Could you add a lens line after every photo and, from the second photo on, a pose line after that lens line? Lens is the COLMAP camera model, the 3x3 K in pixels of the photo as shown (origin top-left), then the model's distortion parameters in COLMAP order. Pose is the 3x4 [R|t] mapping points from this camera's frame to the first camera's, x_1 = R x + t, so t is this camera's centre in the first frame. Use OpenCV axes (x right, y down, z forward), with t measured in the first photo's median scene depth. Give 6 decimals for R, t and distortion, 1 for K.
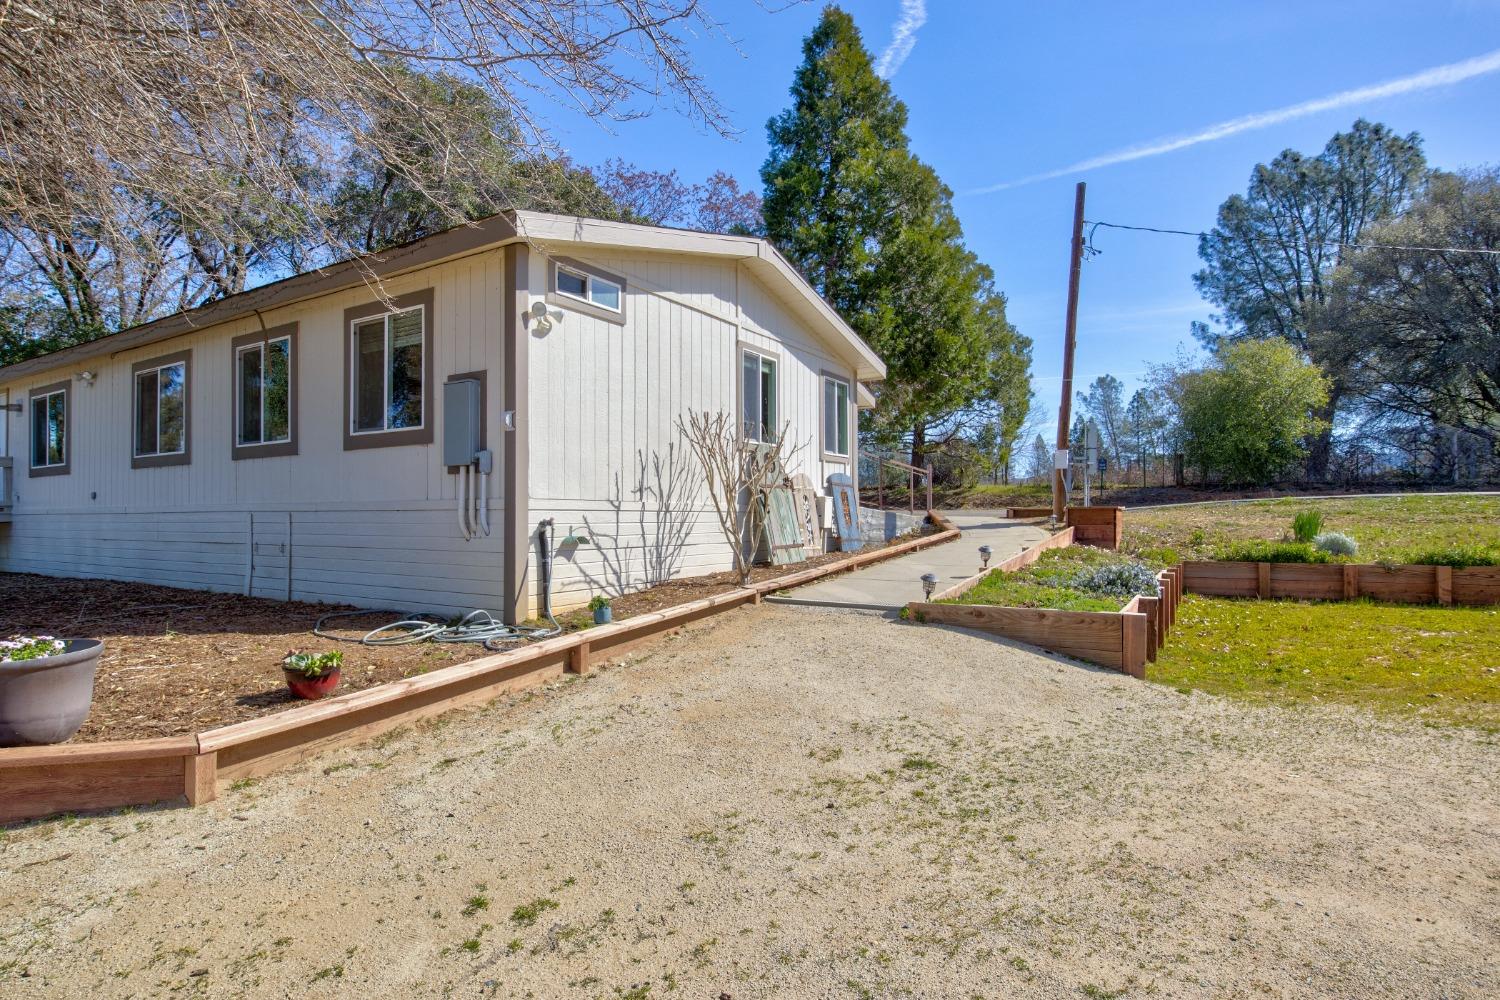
lens RADIAL K [[778.0, 0, 742.2], [0, 778.0, 509.3], [0, 0, 1]] dist [-0.005411, -0.001593]
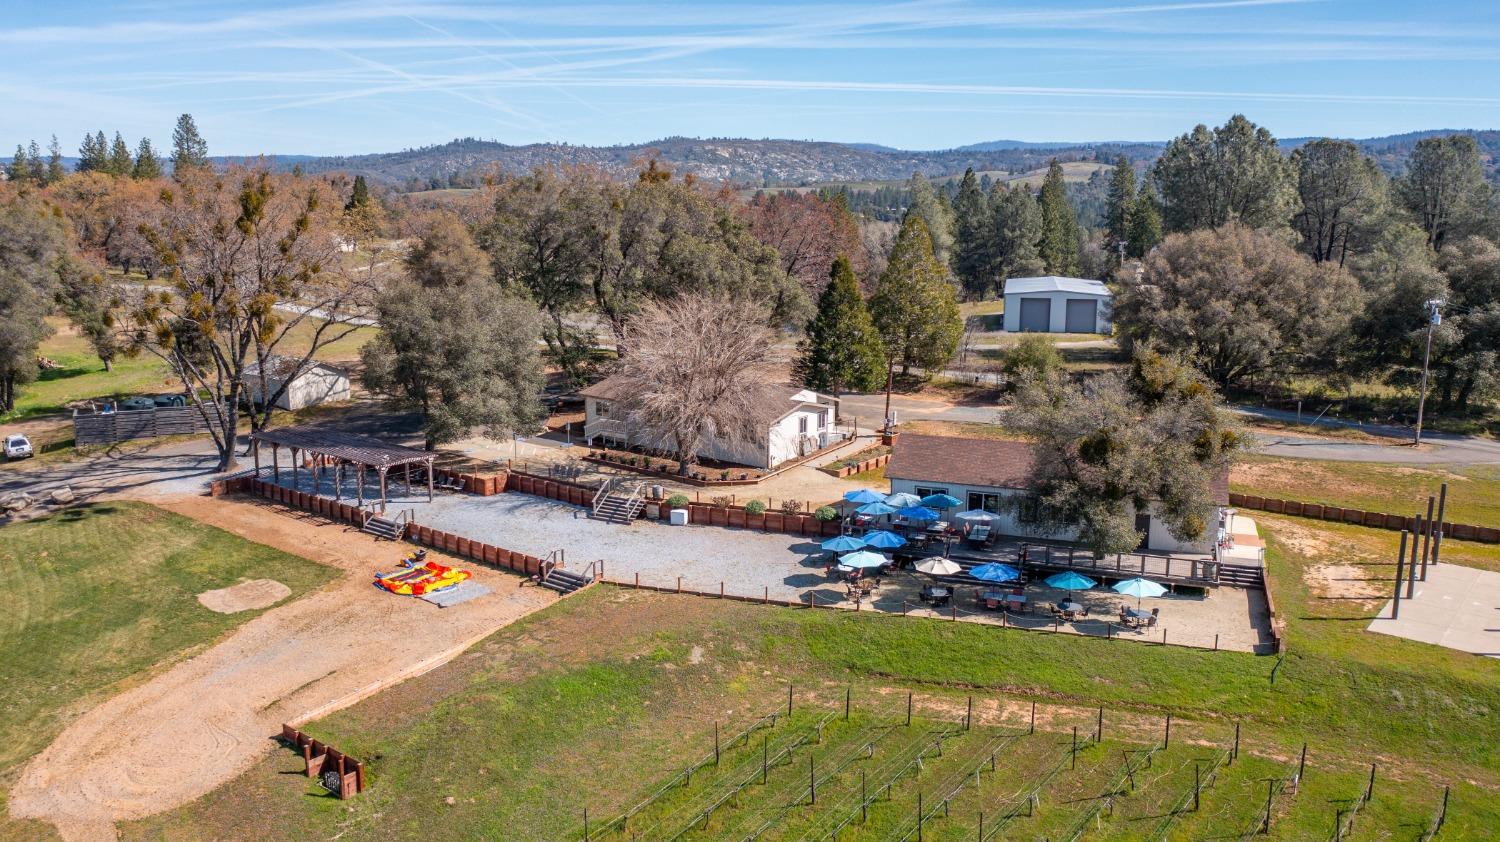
lens RADIAL K [[1154.8, 0, 750.0], [0, 1154.8, 421.0], [0, 0, 1]] dist [-0.024690, 0.004801]
pose [[0.993479, 0.023552, -0.111558, 0.610213], [0.000136, 0.978188, 0.207721, -2.042521], [0.114017, -0.206382, 0.971806, -7.646860]]
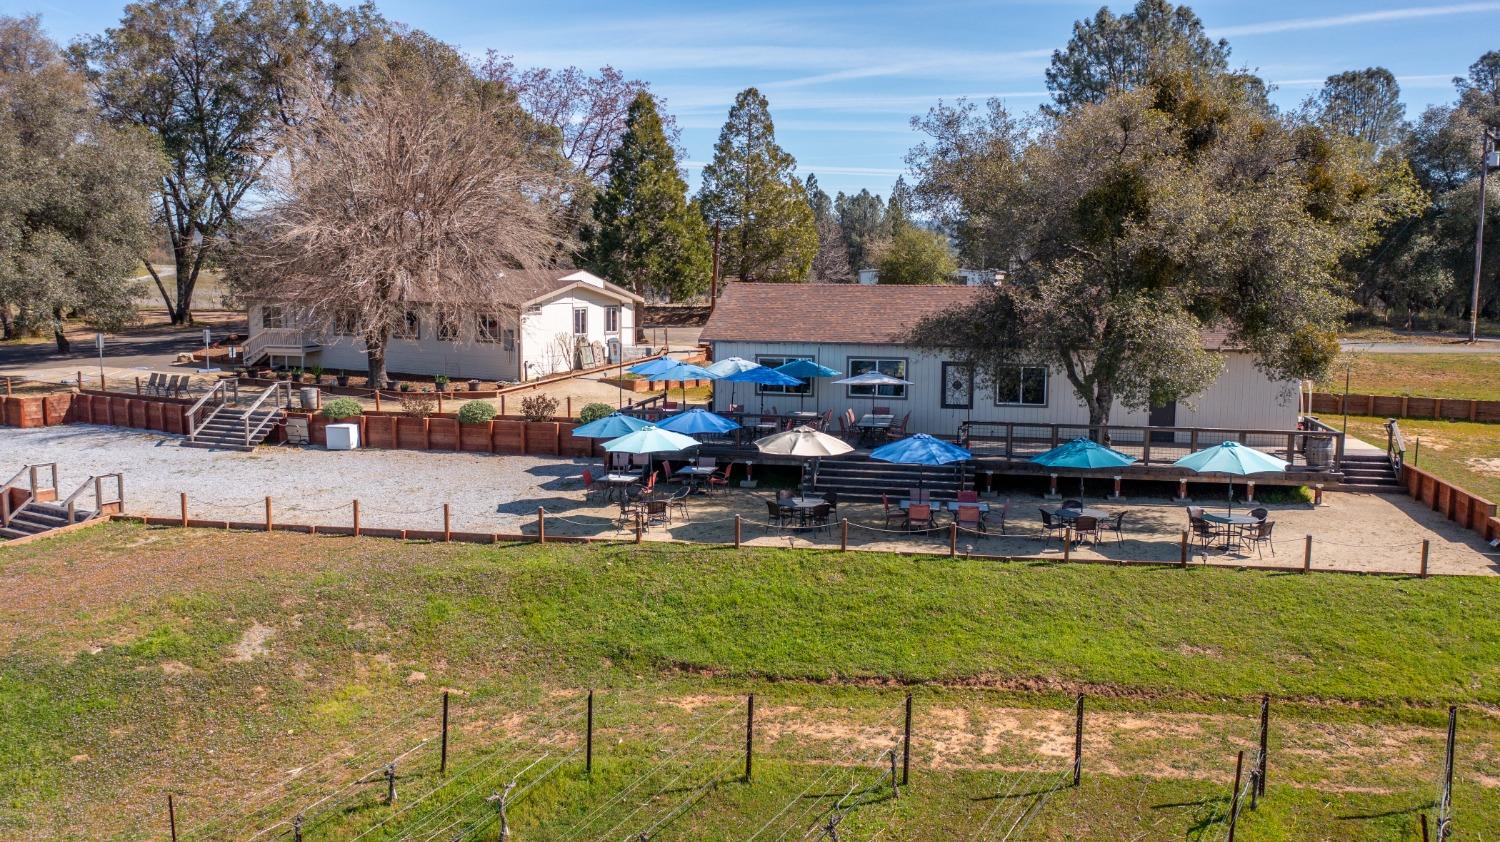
lens RADIAL K [[1154.8, 0, 750.0], [0, 1154.8, 421.0], [0, 0, 1]] dist [-0.024690, 0.004801]
pose [[0.999740, 0.004540, 0.022367, 0.731235], [-0.007707, 0.989606, 0.143597, -0.490111], [-0.021483, -0.143732, 0.989383, -4.615178]]
